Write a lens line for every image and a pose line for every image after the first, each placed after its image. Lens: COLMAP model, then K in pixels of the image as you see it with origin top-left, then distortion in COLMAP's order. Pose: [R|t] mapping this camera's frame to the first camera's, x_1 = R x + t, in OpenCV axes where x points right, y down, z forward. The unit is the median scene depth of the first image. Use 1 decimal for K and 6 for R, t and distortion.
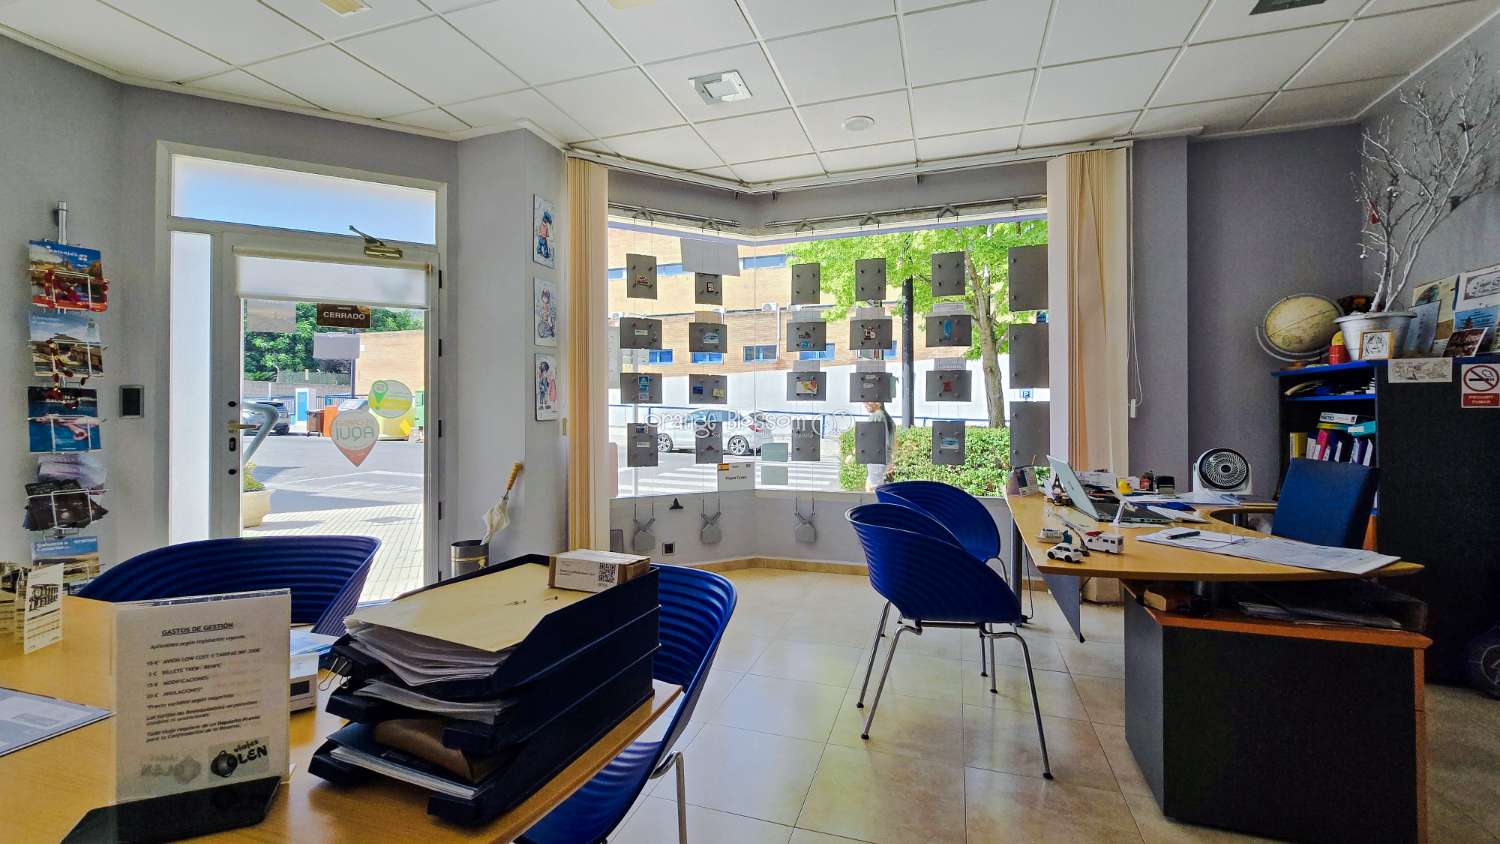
lens RADIAL K [[611.7, 0, 753.4], [0, 611.7, 409.0], [0, 0, 1]] dist [-0.001598, -0.000348]
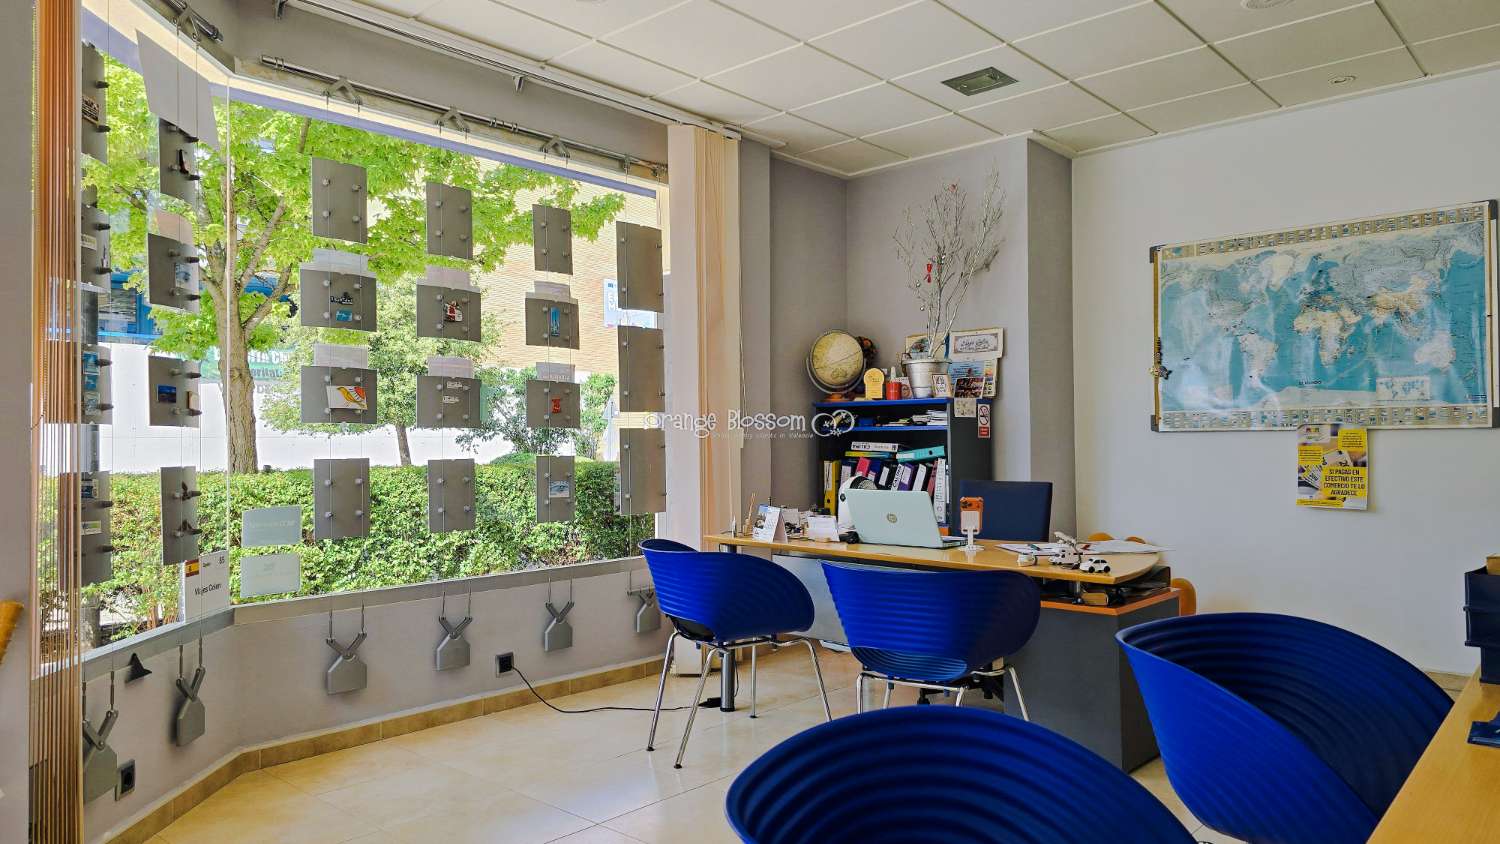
lens RADIAL K [[1001.5, 0, 747.2], [0, 1001.5, 428.9], [0, 0, 1]] dist [0.056303, -0.001251]
pose [[0.409103, 0.010232, 0.912431, -0.688259], [0.001140, 0.999931, -0.011724, 0.002823], [-0.912487, 0.005837, 0.409063, 0.396527]]
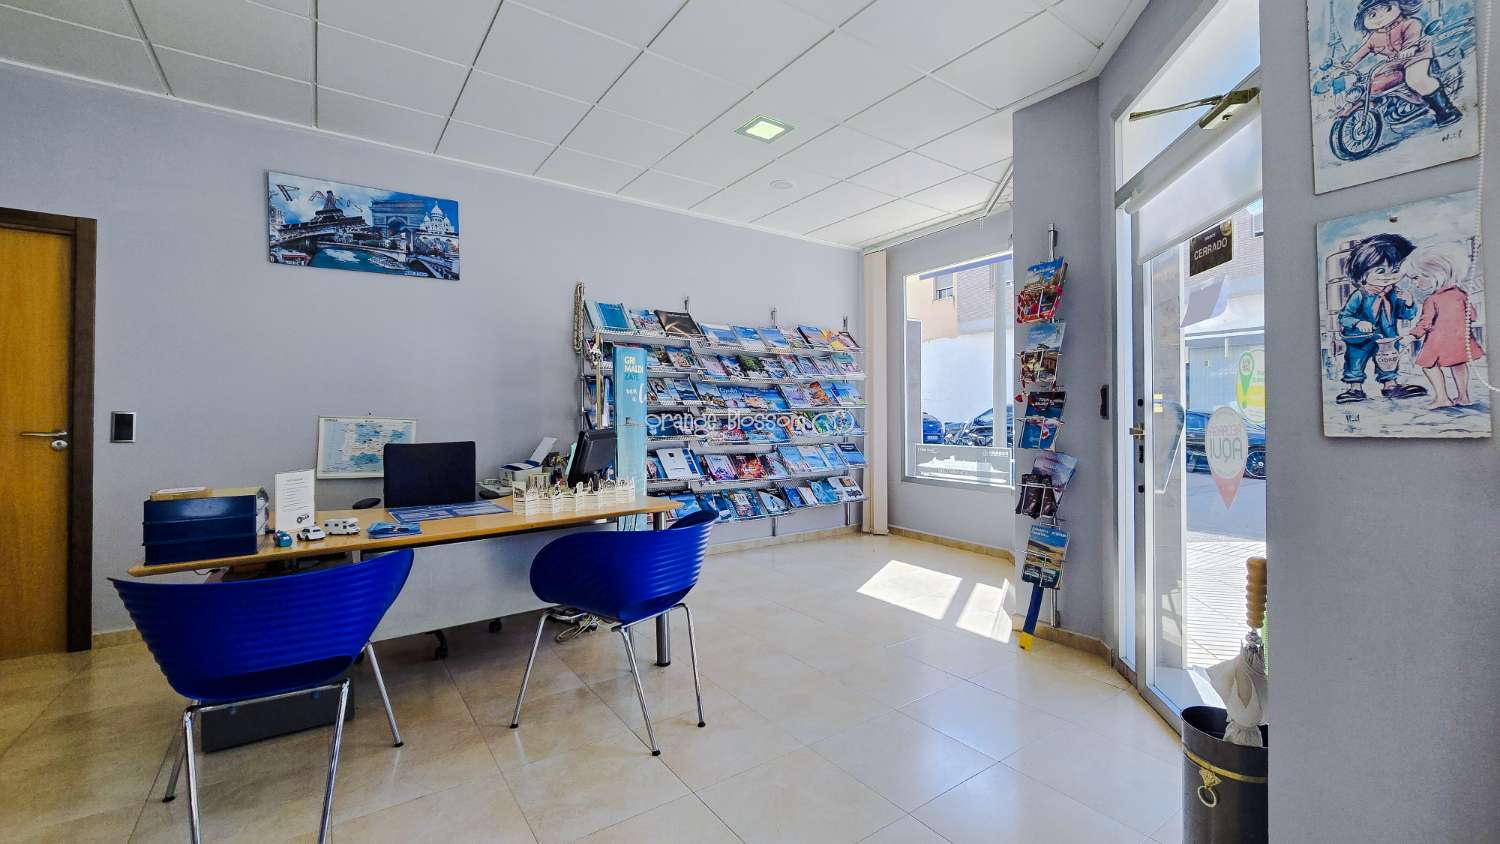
lens RADIAL K [[612.6, 0, 755.1], [0, 612.6, 408.5], [0, 0, 1]] dist [-0.000342, -0.001805]
pose [[-0.591917, -0.006623, -0.805972, 0.062382], [0.008520, 0.999859, -0.014474, 0.005809], [0.805954, -0.015435, -0.591777, 0.927525]]
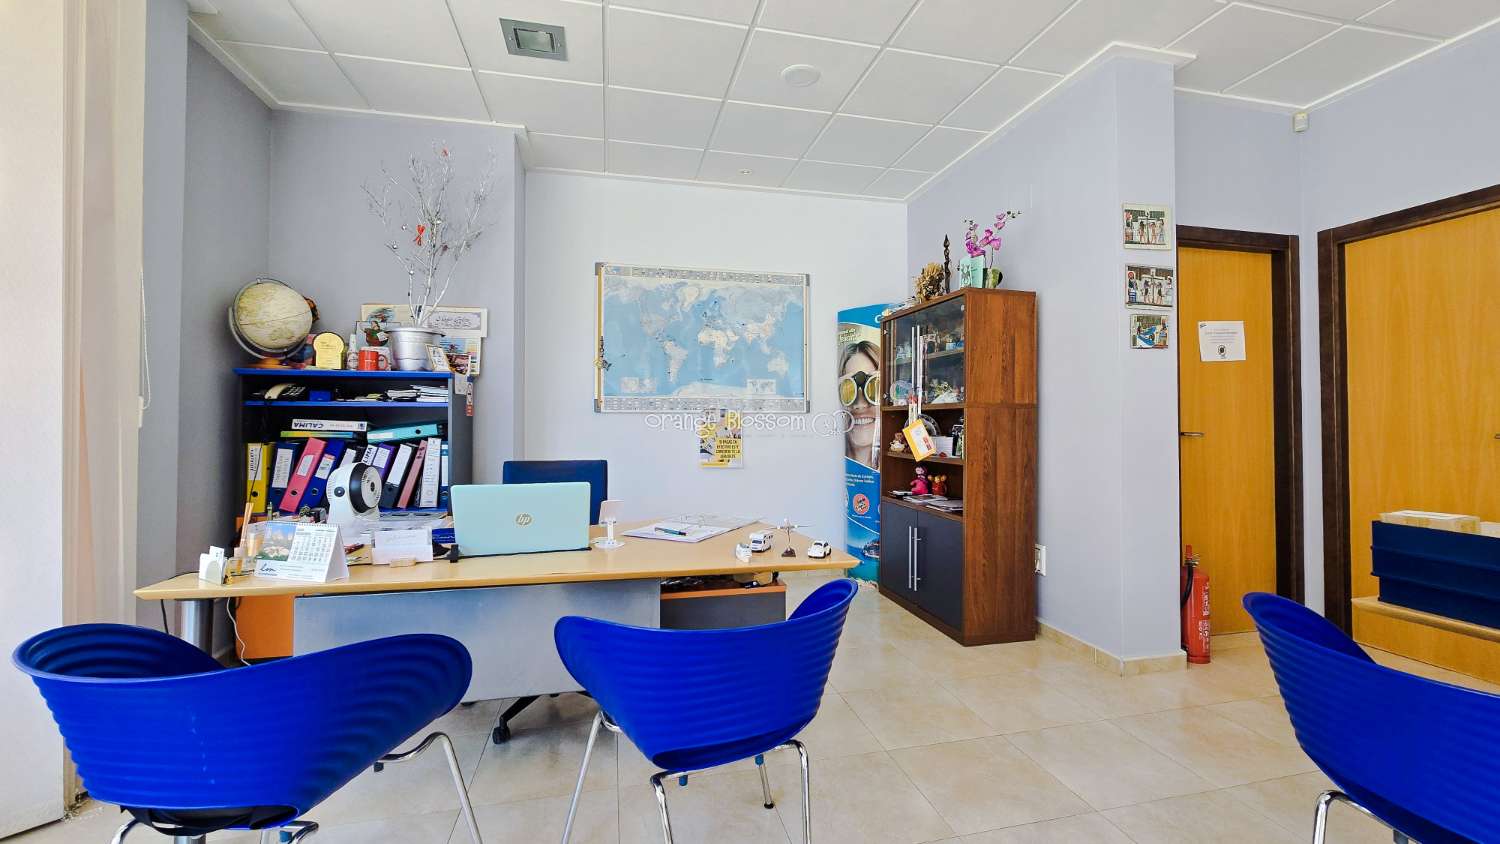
lens RADIAL K [[611.3, 0, 755.4], [0, 611.3, 408.6], [0, 0, 1]] dist [-0.002268, 0.000025]
pose [[-0.523241, 0.016846, 0.852018, -0.165962], [-0.003675, 0.999751, -0.022024, 0.006346], [-0.852177, -0.014655, -0.523049, 0.797954]]
